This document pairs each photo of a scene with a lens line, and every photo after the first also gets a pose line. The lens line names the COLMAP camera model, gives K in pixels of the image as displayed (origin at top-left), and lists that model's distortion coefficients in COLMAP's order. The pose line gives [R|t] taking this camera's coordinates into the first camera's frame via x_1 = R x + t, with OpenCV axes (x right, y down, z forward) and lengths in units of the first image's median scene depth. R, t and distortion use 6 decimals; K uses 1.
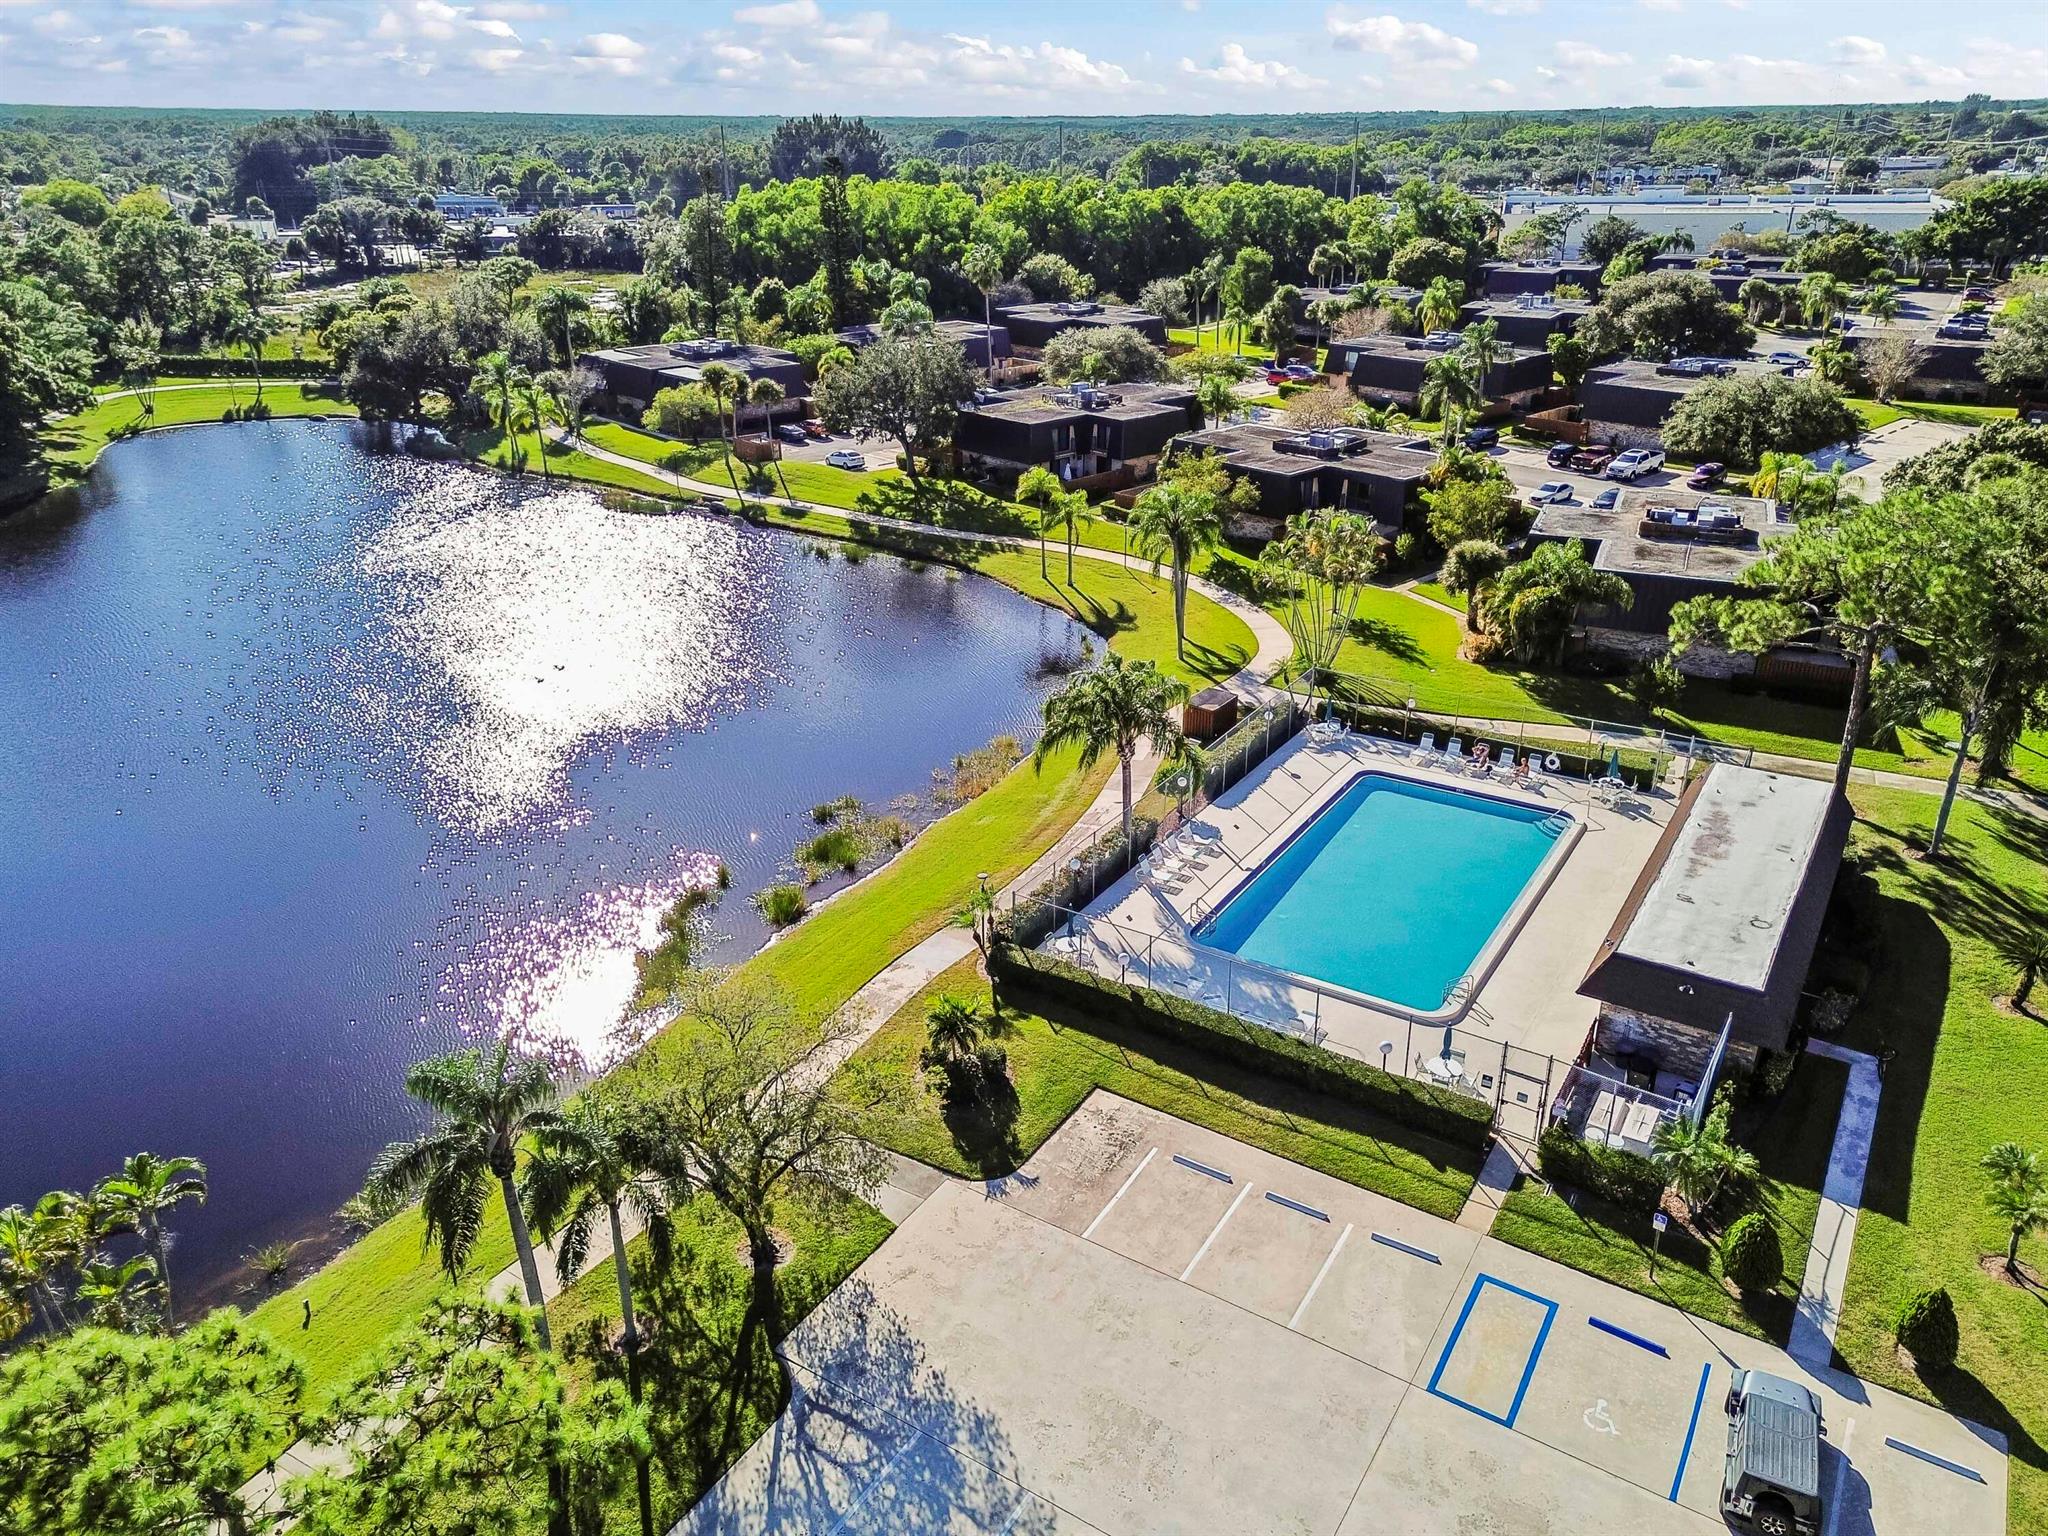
lens RADIAL K [[1480.4, 0, 1029.7], [0, 1480.4, 761.8], [0, 0, 1]] dist [0.107047, -0.069953]
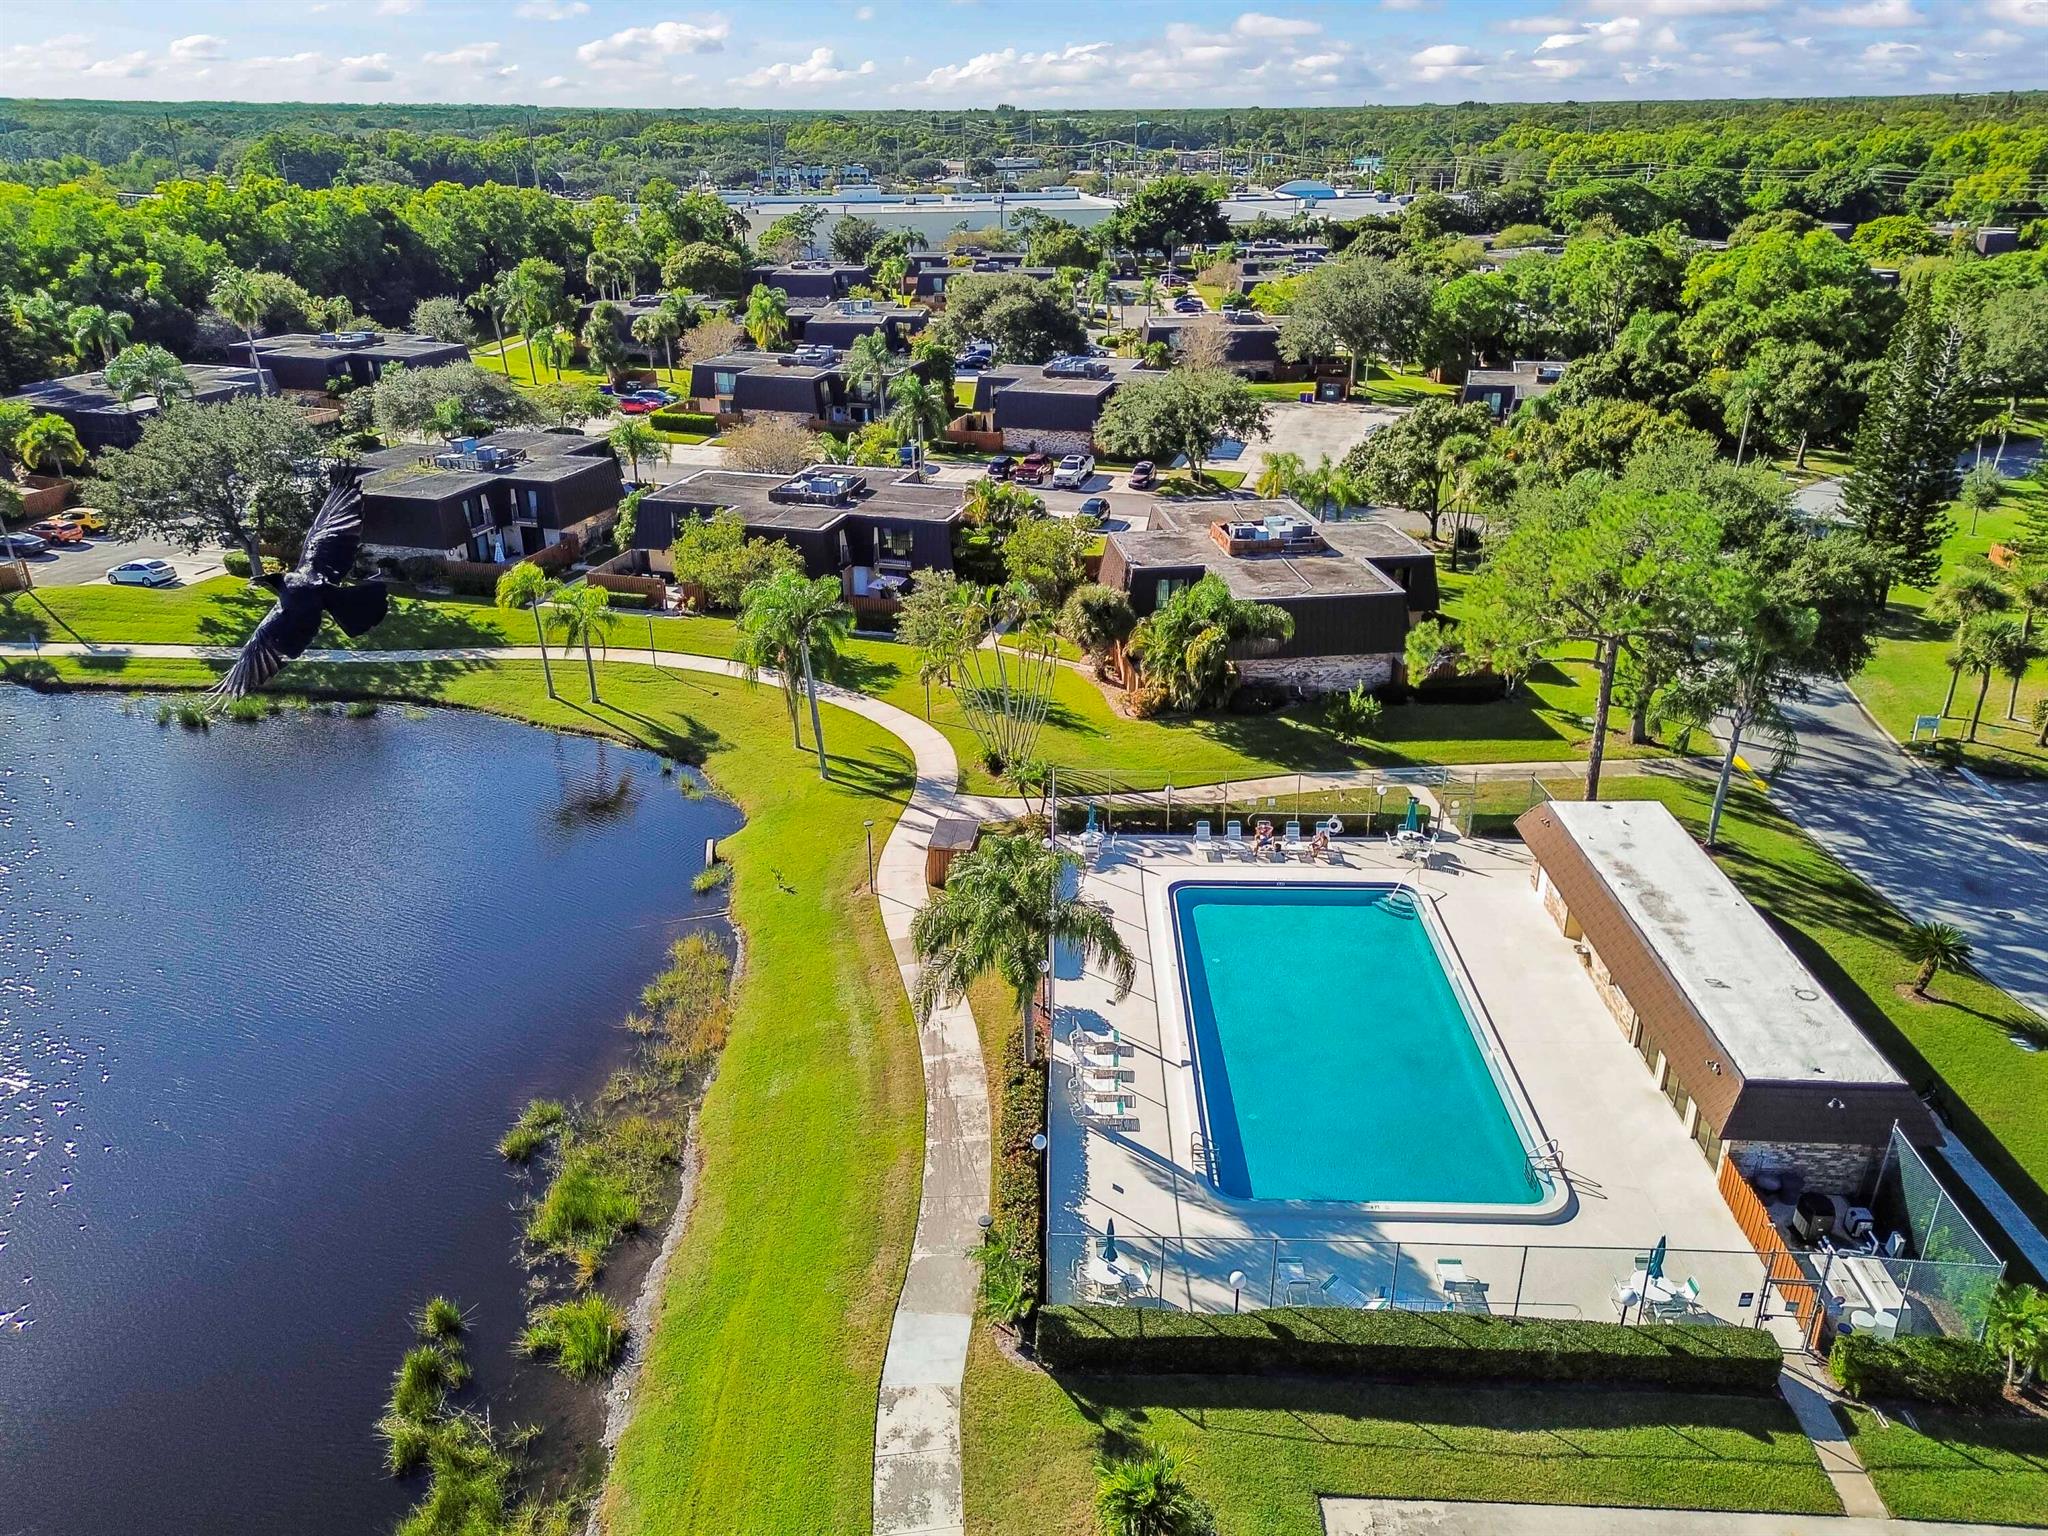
lens RADIAL K [[1480.4, 0, 1029.7], [0, 1480.4, 761.8], [0, 0, 1]] dist [0.107047, -0.069953]
pose [[0.859421, -0.205928, 0.467963, -0.122988], [0.204798, 0.977316, 0.053956, -0.067588], [-0.468459, 0.049467, 0.882099, 0.155274]]
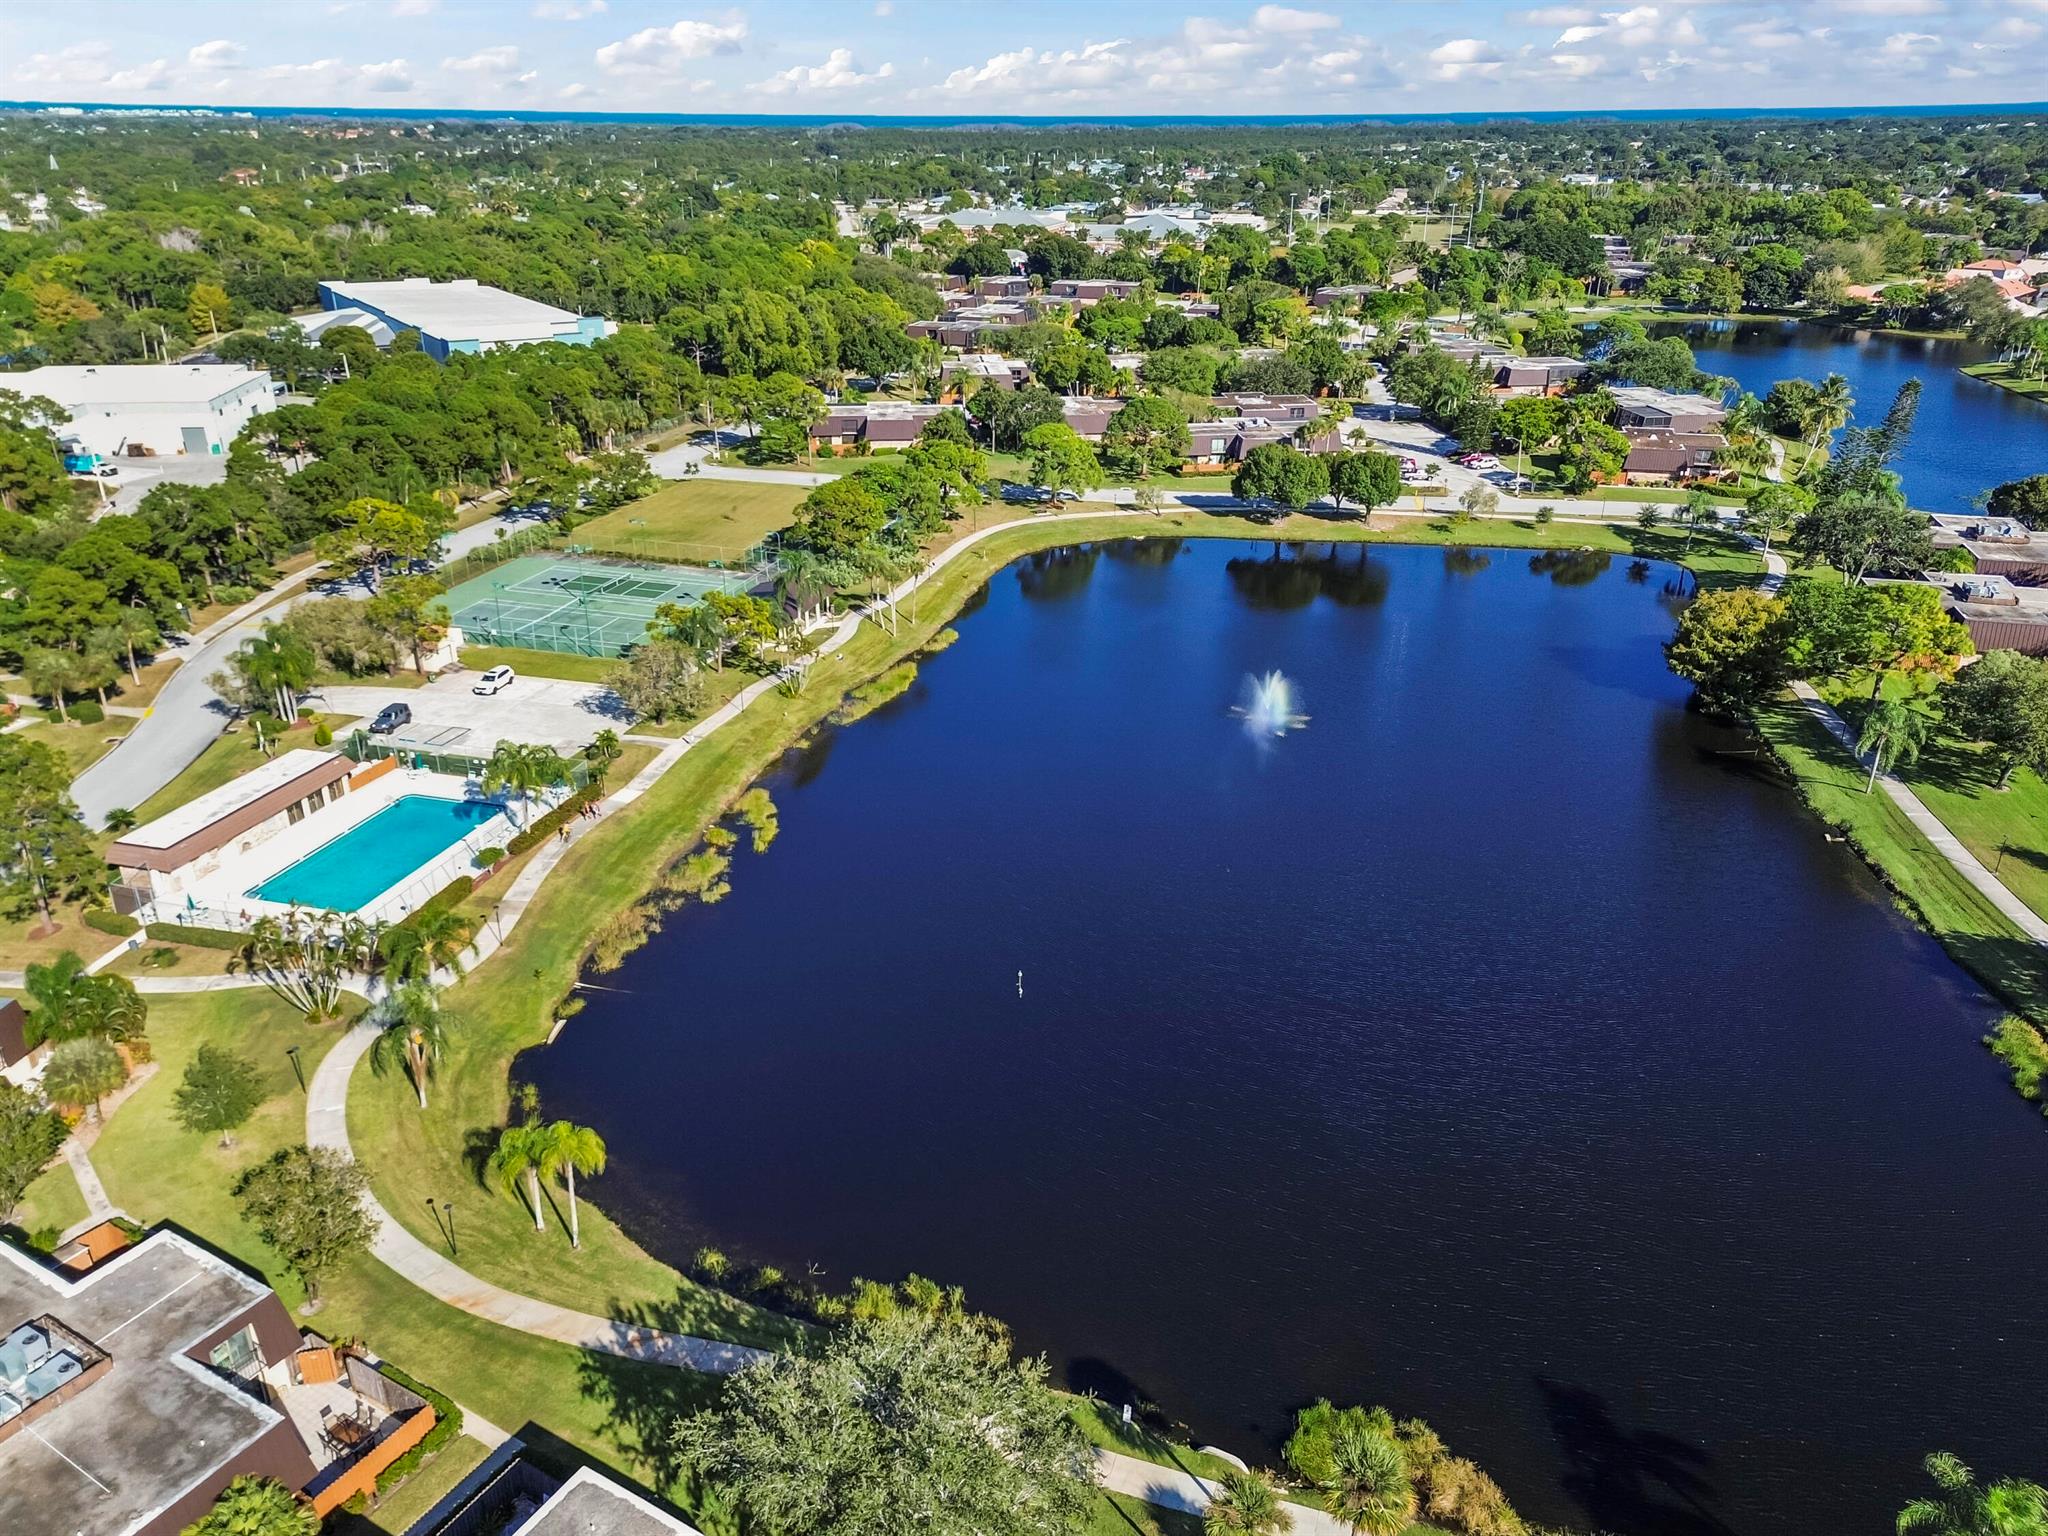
lens RADIAL K [[1480.4, 0, 1029.7], [0, 1480.4, 761.8], [0, 0, 1]] dist [0.107047, -0.069953]
pose [[-0.960690, 0.113618, -0.253310, -0.035629], [-0.106007, 0.693164, 0.712942, -0.689523], [0.256589, 0.711769, -0.653871, 1.125019]]
